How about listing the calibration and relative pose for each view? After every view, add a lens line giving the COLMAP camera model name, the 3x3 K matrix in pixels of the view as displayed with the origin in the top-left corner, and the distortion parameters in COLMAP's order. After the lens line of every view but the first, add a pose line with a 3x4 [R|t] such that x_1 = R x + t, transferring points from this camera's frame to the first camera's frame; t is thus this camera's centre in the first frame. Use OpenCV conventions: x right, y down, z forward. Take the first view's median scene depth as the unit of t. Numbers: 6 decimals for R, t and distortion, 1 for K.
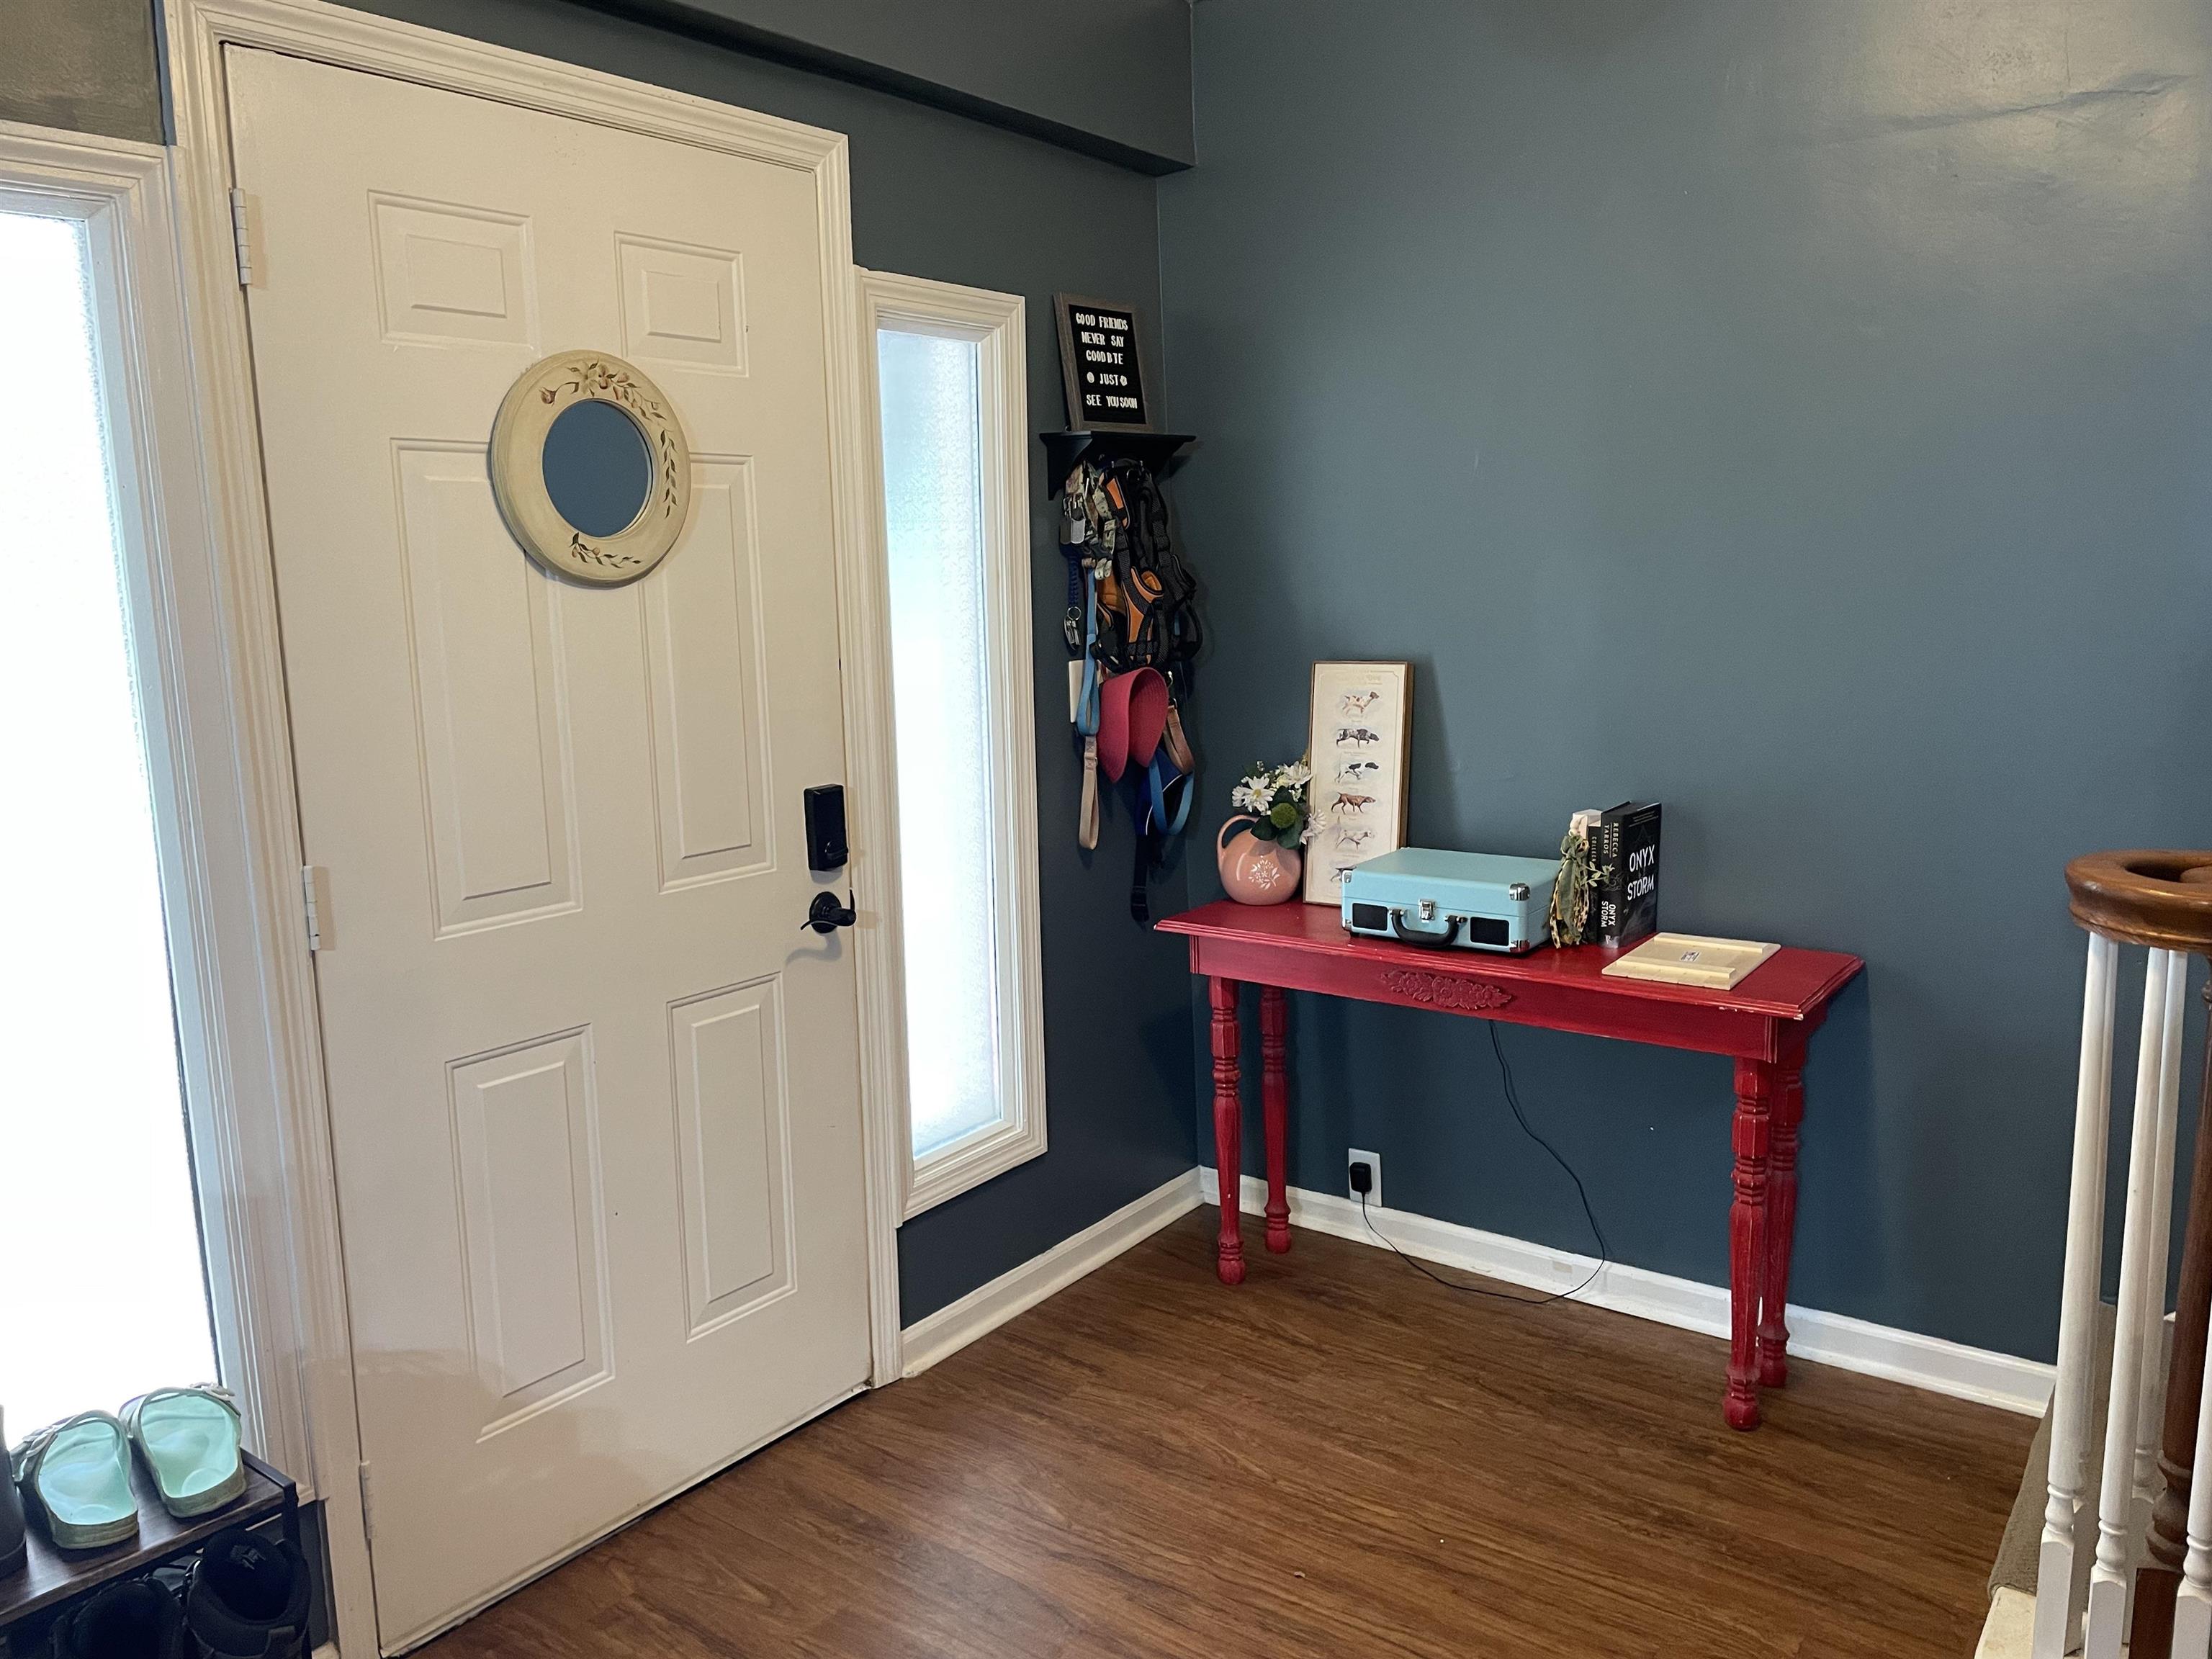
lens RADIAL K [[1691.0, 0, 1107.4], [0, 1691.0, 838.4], [0, 0, 1]] dist [0.045210, -0.028146]
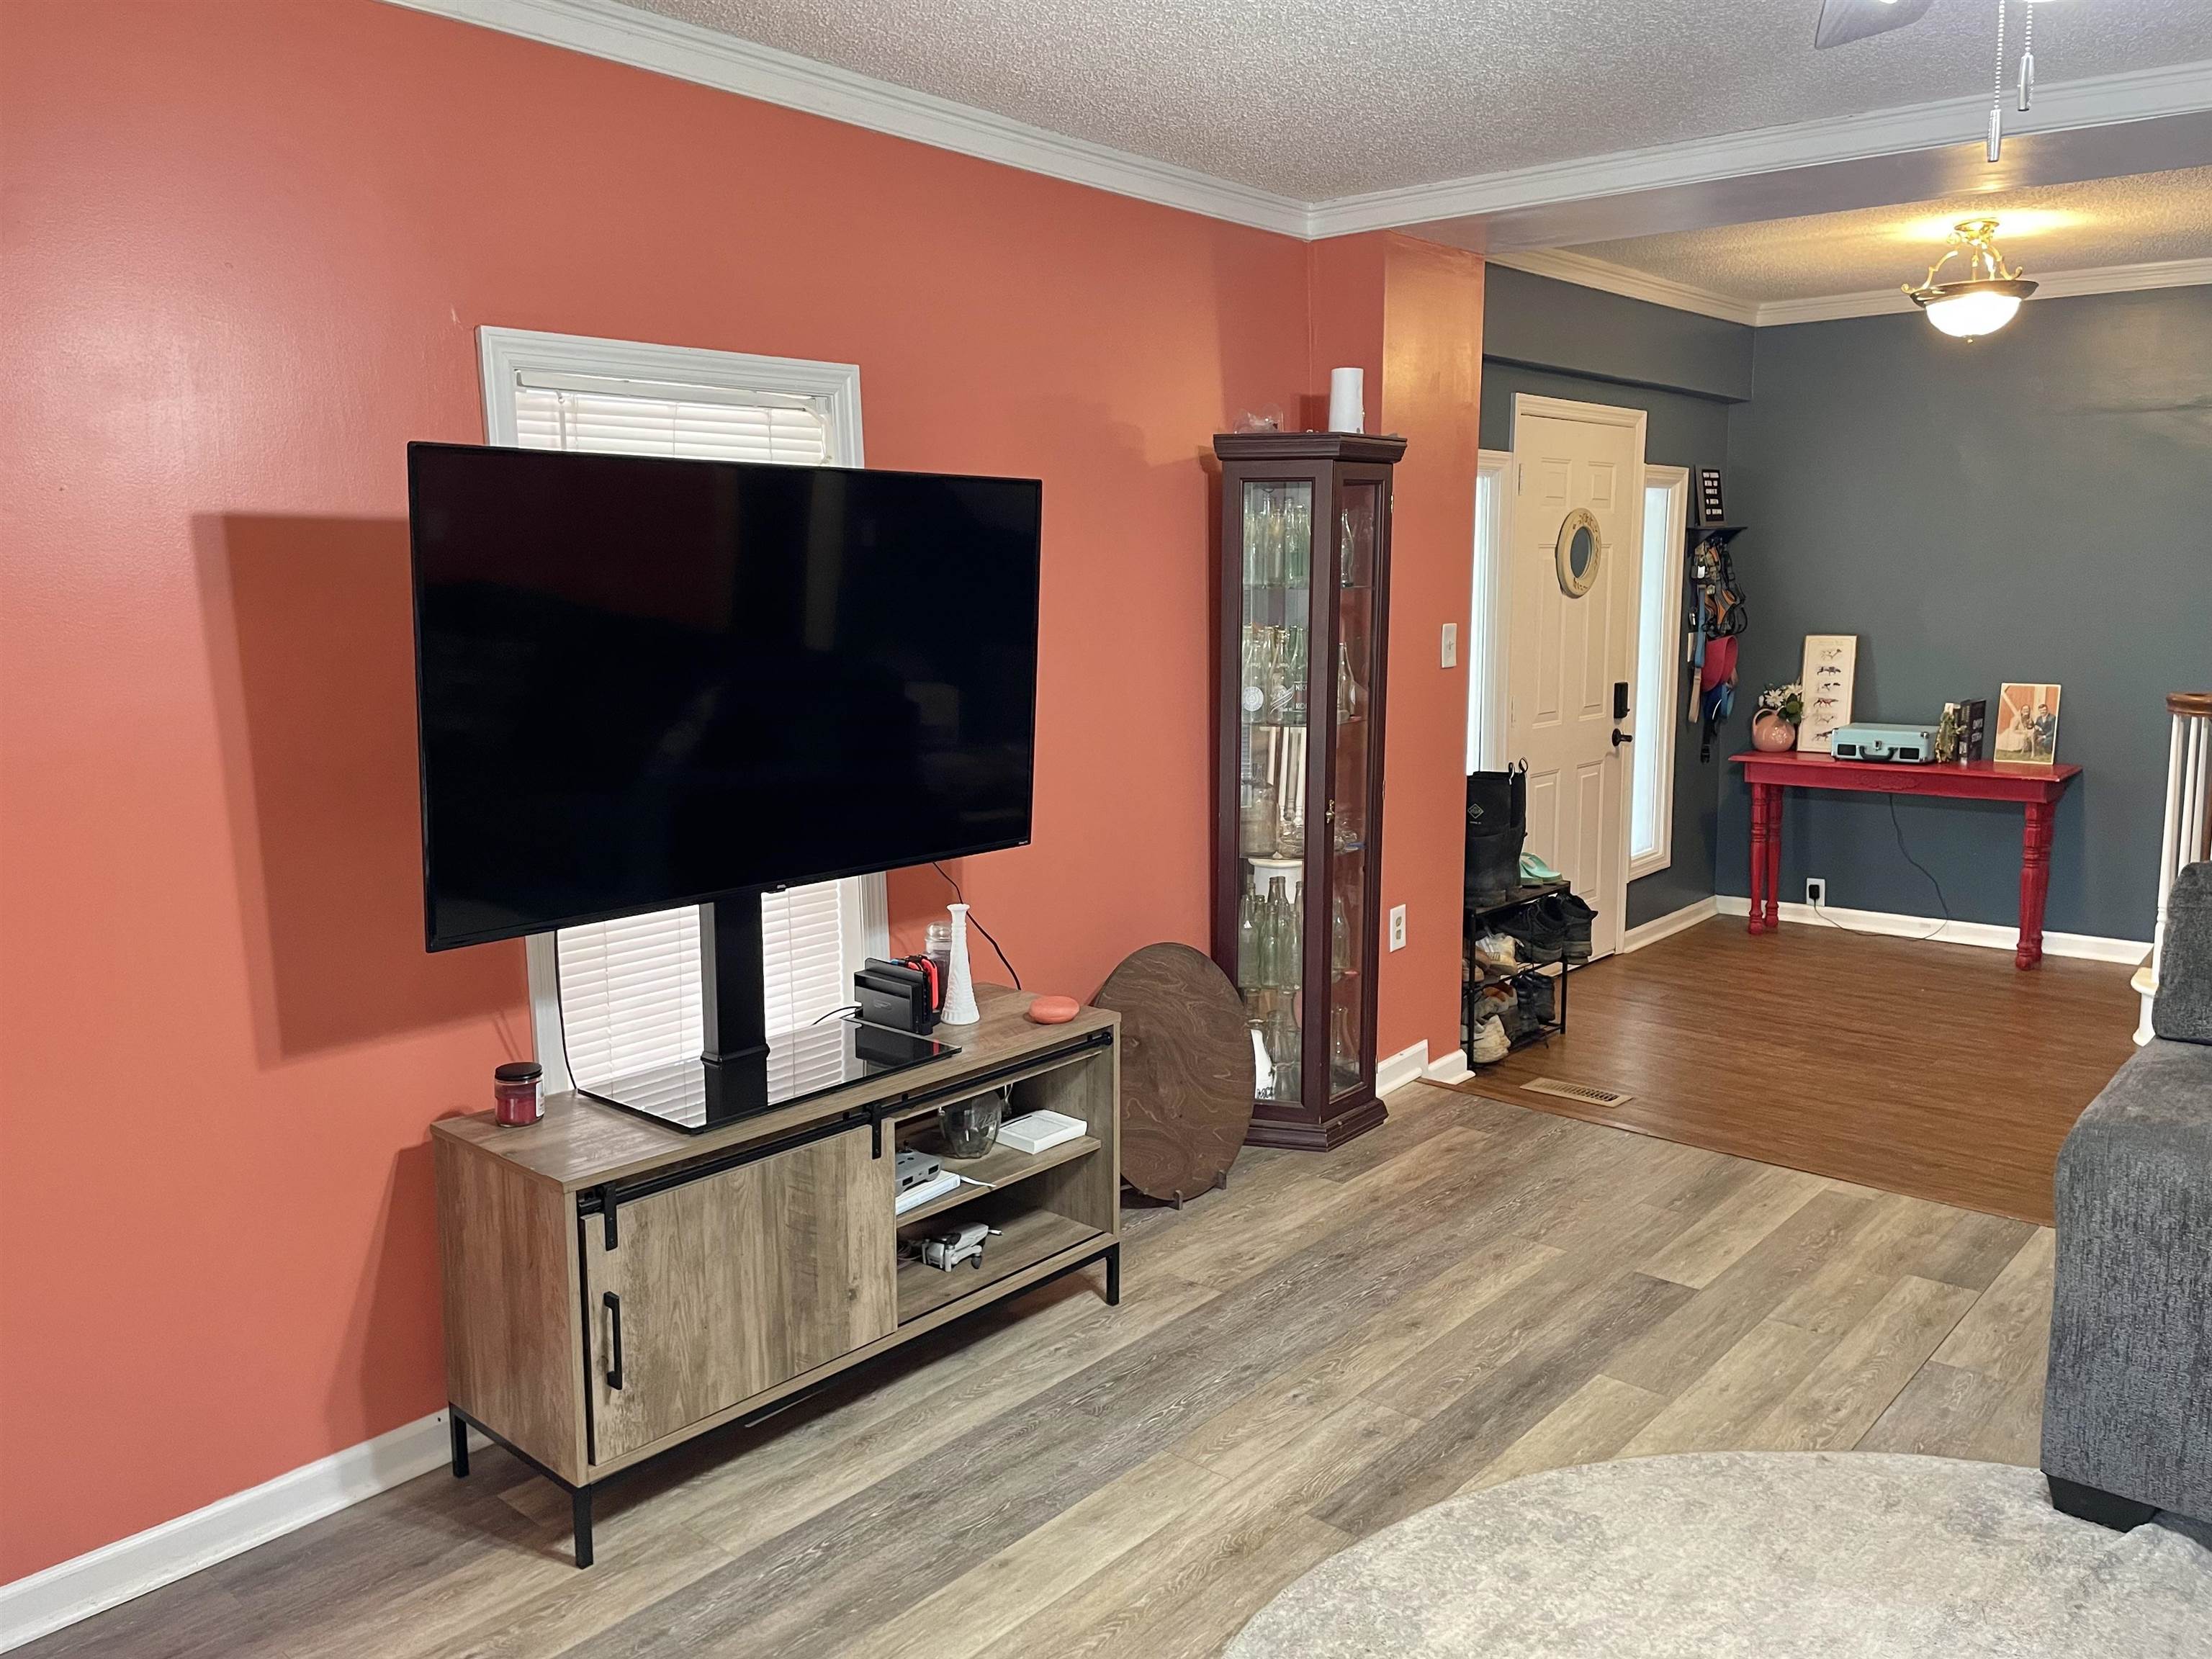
lens RADIAL K [[1691.0, 0, 1119.5], [0, 1691.0, 795.2], [0, 0, 1]] dist [0.045210, -0.028146]
pose [[0.997859, 0.022025, -0.061581, -0.635823], [-0.023645, 0.999390, -0.025703, 0.180447], [0.060977, 0.027104, 0.997771, -1.234475]]
